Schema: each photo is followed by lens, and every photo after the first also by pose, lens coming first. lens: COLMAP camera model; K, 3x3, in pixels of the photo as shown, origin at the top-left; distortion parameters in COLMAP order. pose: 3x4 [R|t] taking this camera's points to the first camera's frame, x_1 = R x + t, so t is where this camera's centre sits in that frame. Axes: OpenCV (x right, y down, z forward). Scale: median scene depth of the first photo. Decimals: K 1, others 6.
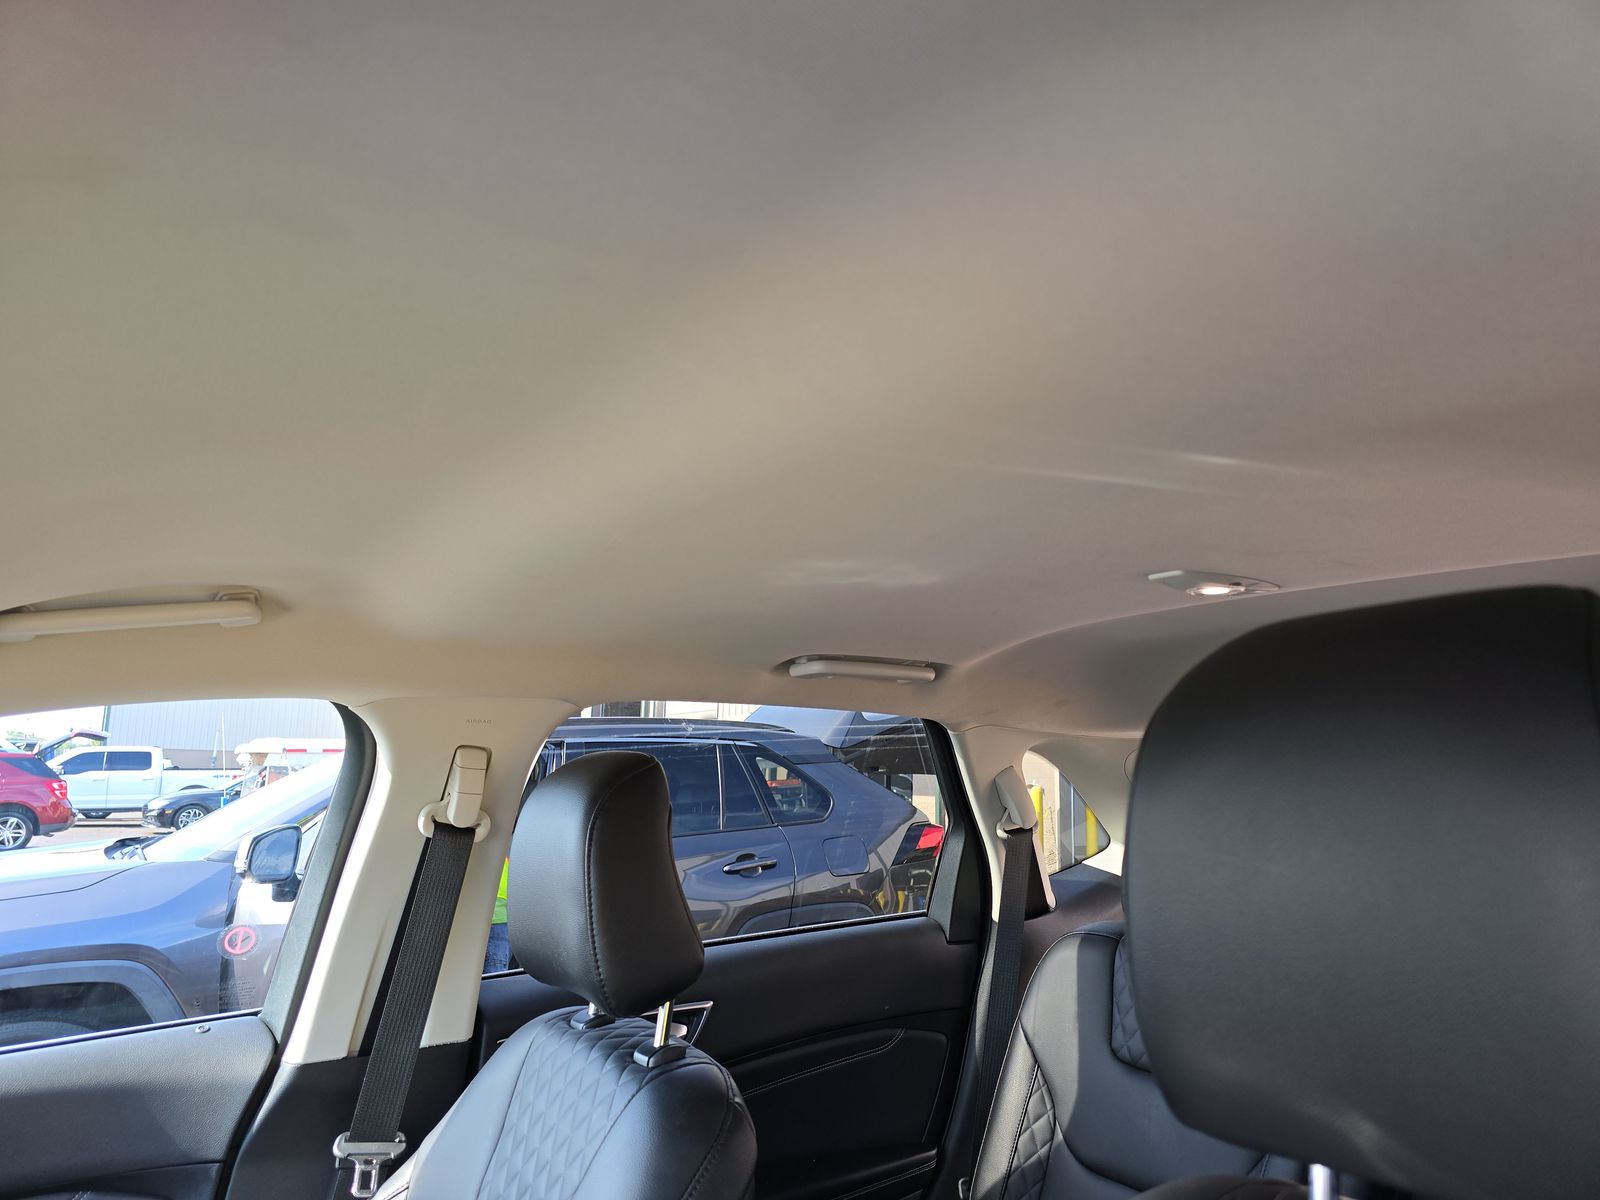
lens RADIAL K [[1054.5, 0, 802.1], [0, 1054.5, 595.9], [0, 0, 1]] dist [0.037640, -0.034945]
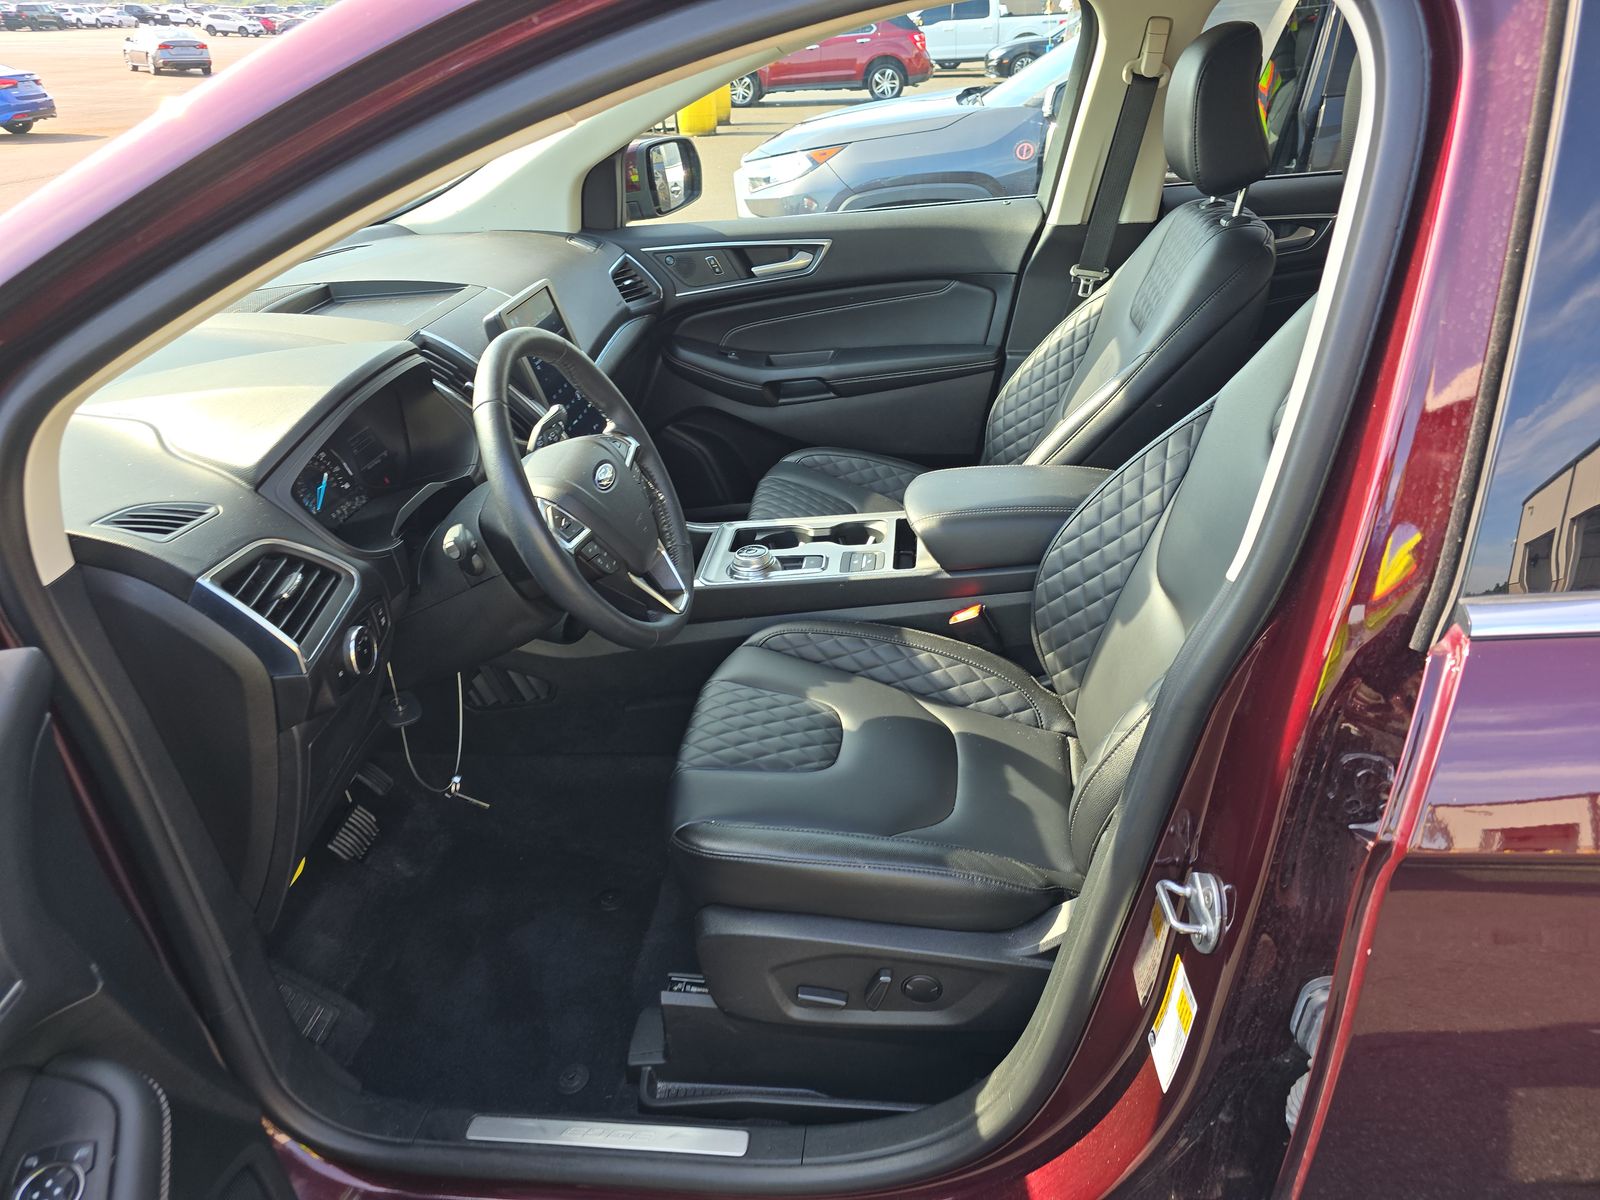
lens RADIAL K [[1054.5, 0, 801.2], [0, 1054.5, 602.7], [0, 0, 1]] dist [0.037640, -0.034945]
pose [[0.765189, 0.277148, -0.581097, 0.117279], [0.147259, 0.803325, 0.577048, -0.039007], [0.626738, -0.527123, 0.573883, -0.175940]]
